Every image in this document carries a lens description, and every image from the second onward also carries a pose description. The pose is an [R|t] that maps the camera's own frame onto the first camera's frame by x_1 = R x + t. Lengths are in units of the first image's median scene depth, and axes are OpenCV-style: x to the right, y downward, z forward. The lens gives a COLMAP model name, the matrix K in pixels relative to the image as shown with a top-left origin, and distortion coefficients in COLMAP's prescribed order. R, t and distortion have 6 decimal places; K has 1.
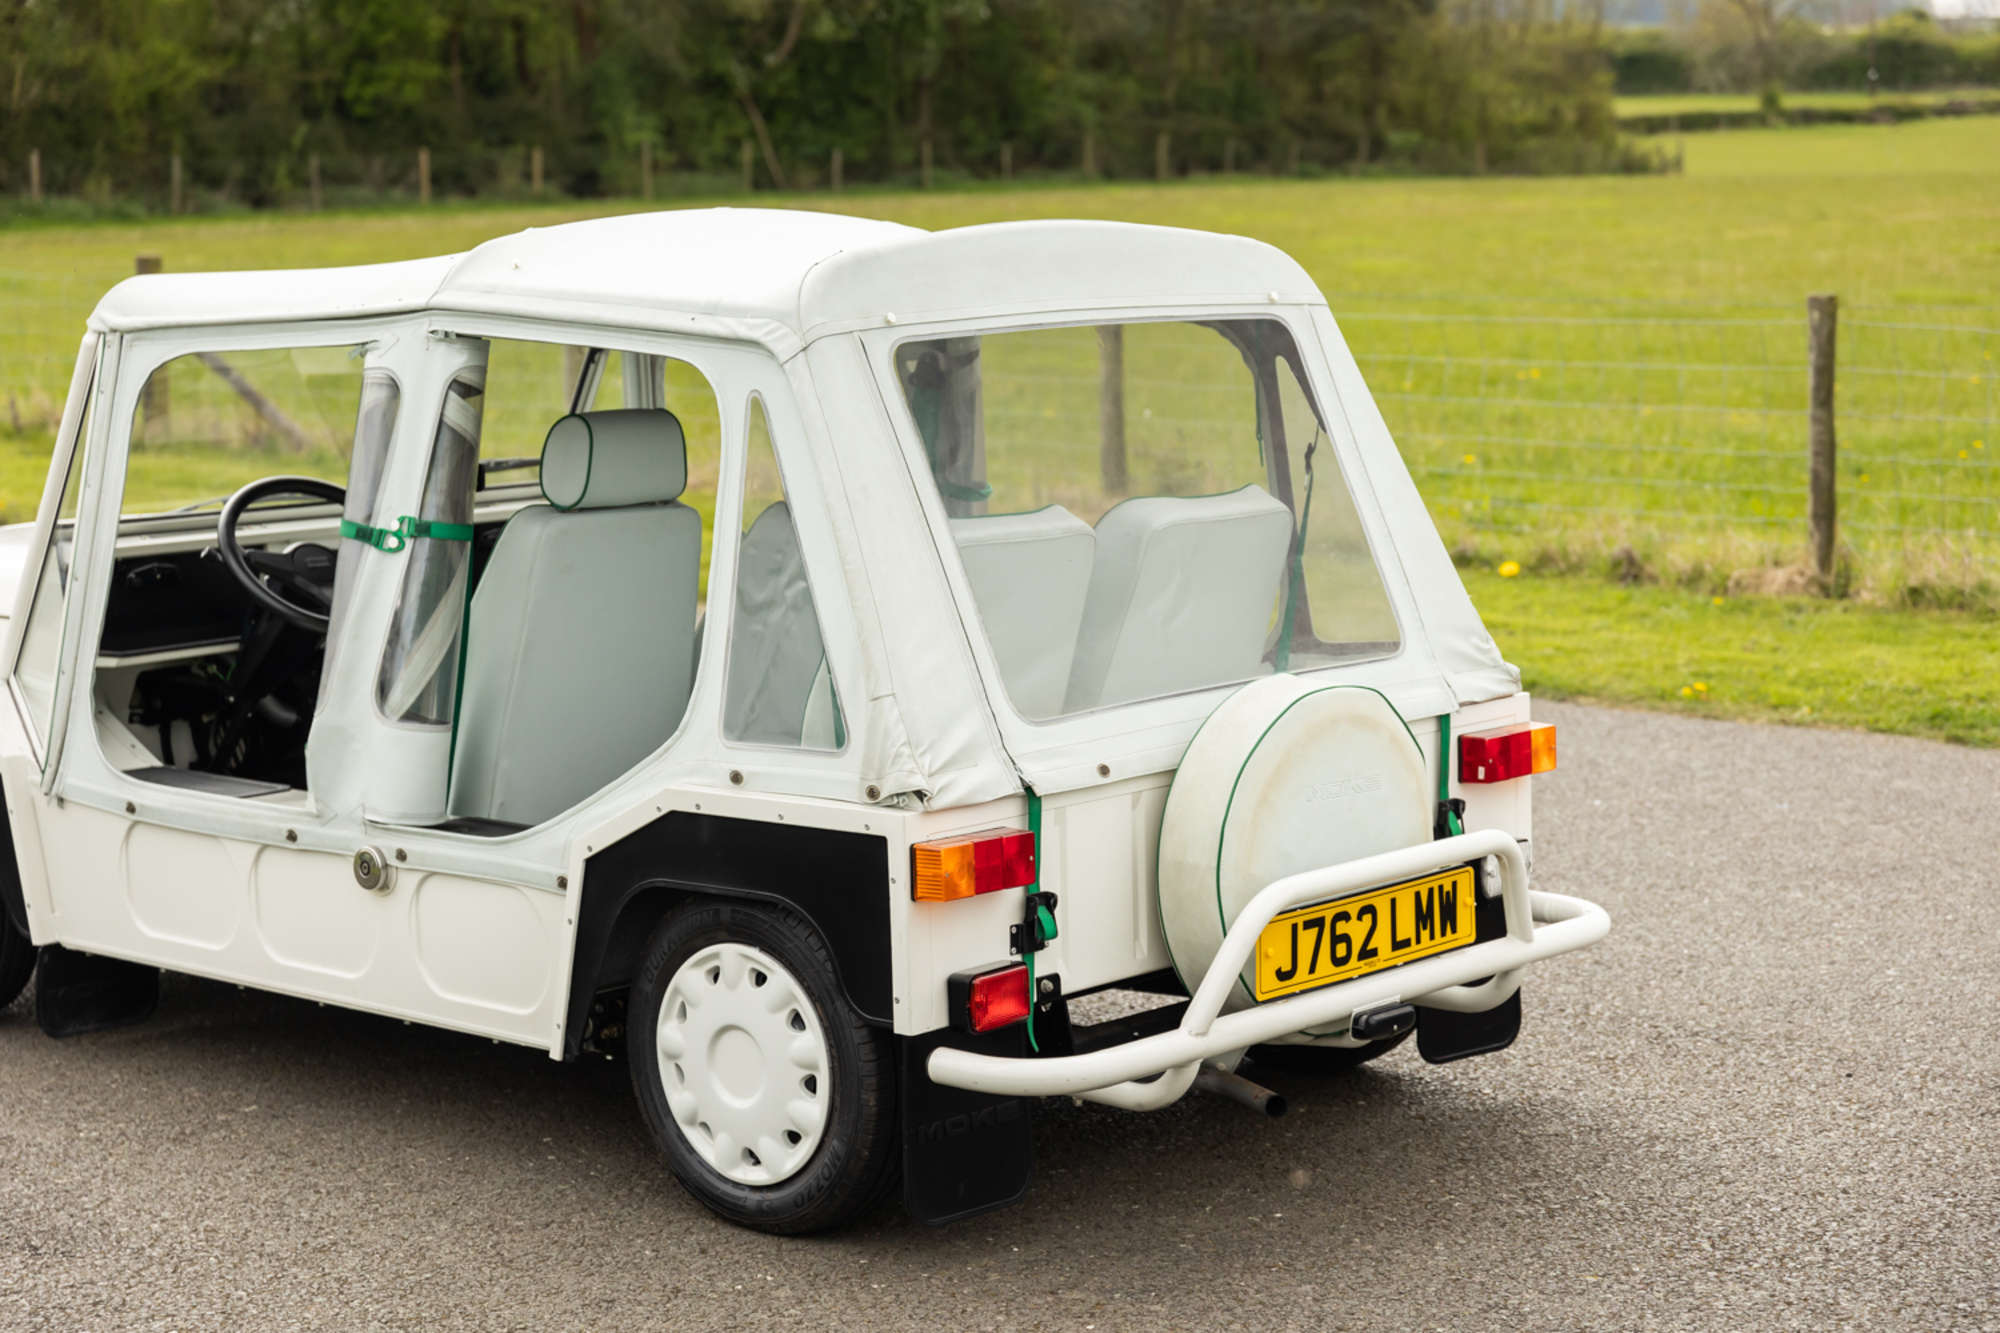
lens RADIAL K [[3893.3, 0, 999.7], [0, 3893.3, 638.1], [0, 0, 1]] dist [0.030213, -0.117527]
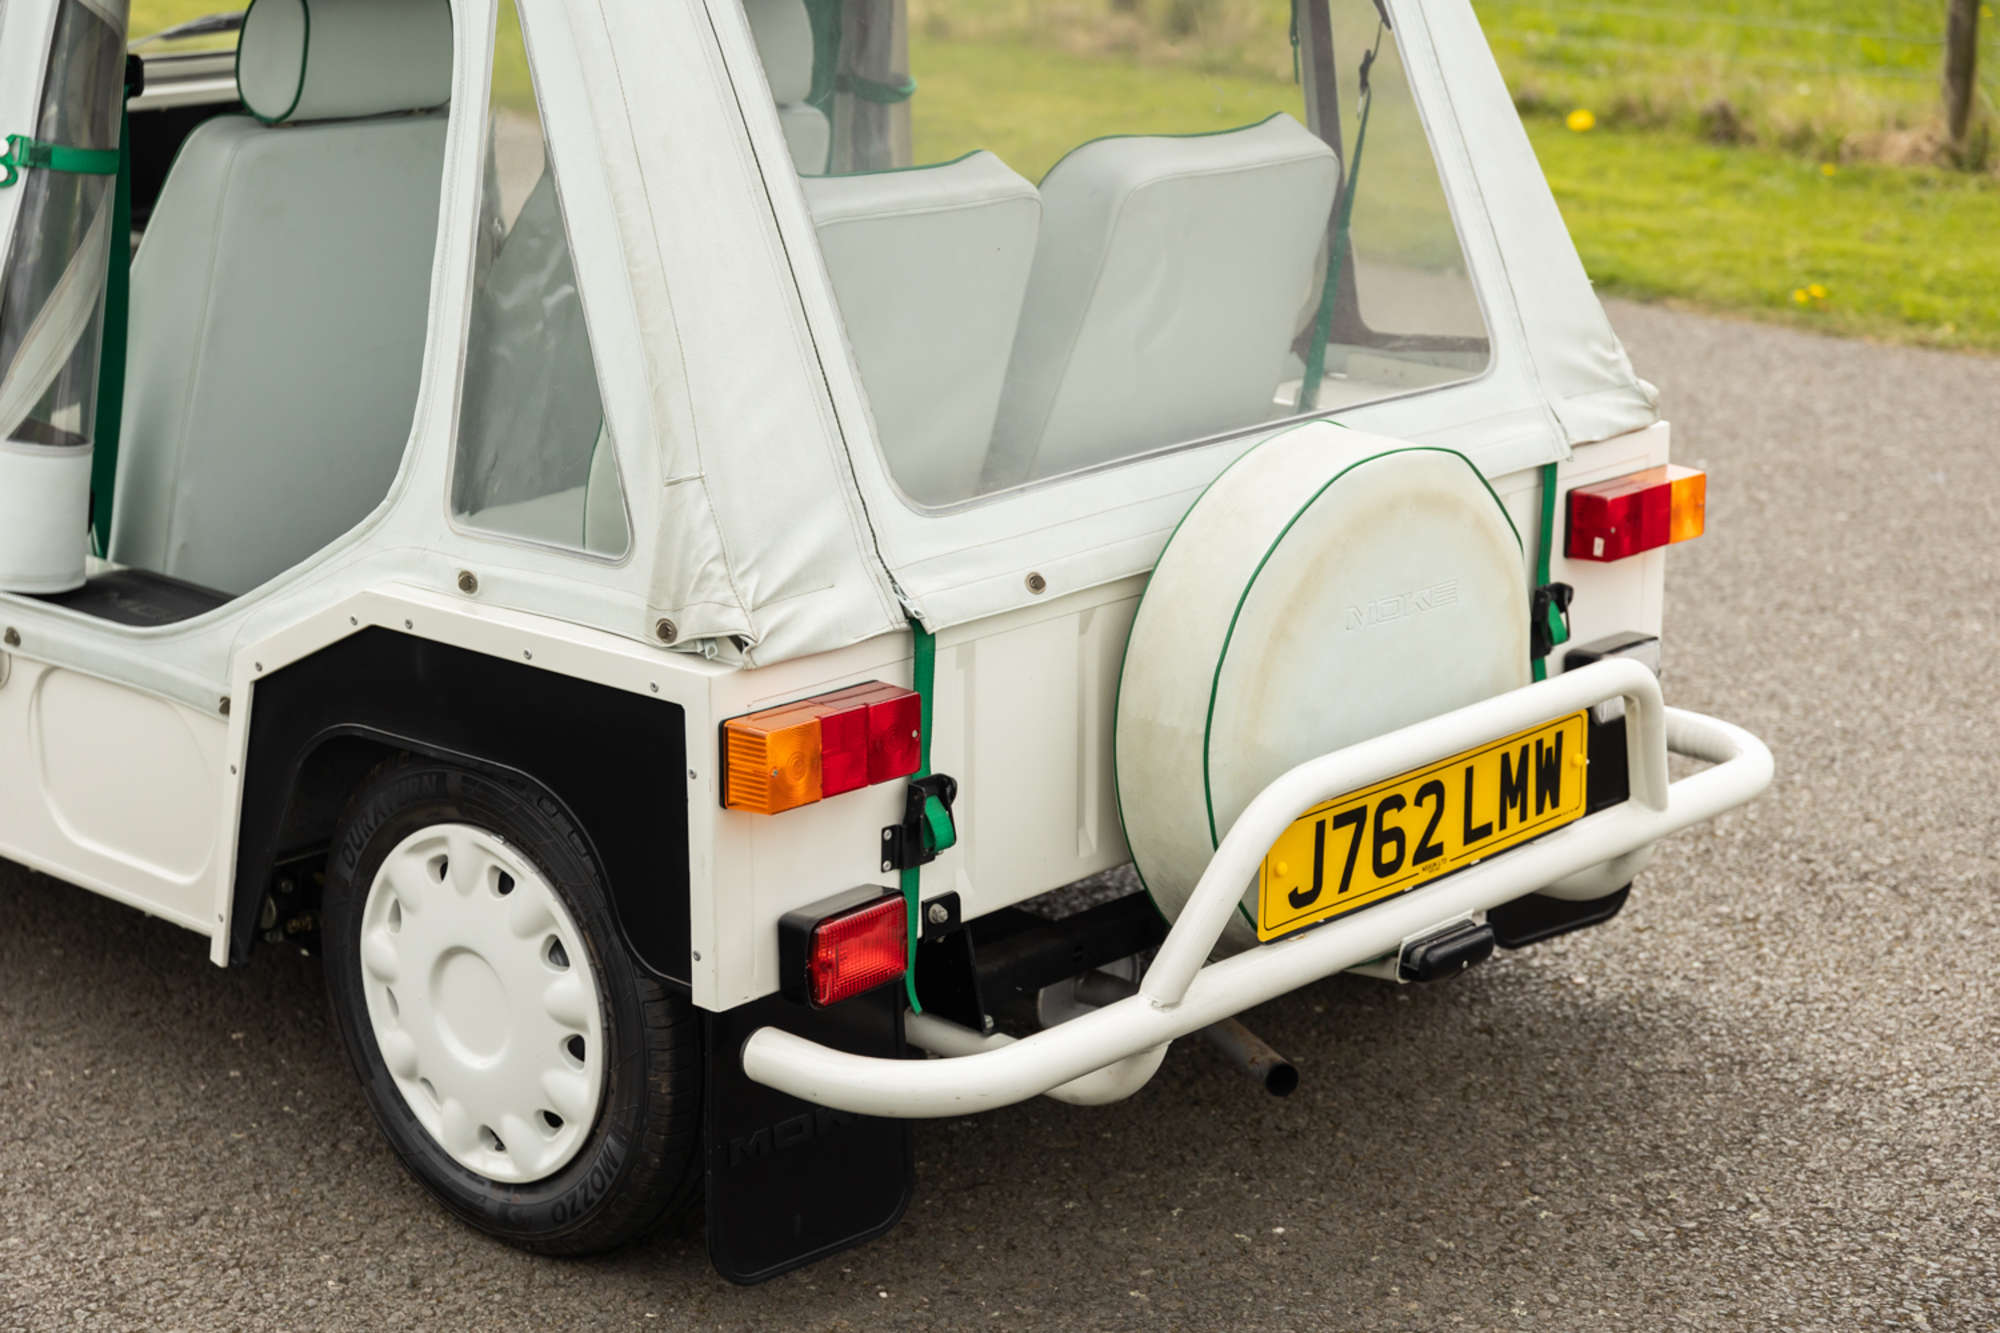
lens RADIAL K [[3825.6, 0, 993.9], [0, 3825.6, 654.6], [0, 0, 1]] dist [0.010147, 0.027563]
pose [[0.999619, 0.027274, -0.004201, 0.021474], [-0.026382, 0.989161, 0.144448, -0.043711], [0.008095, -0.144282, 0.989503, 0.346961]]
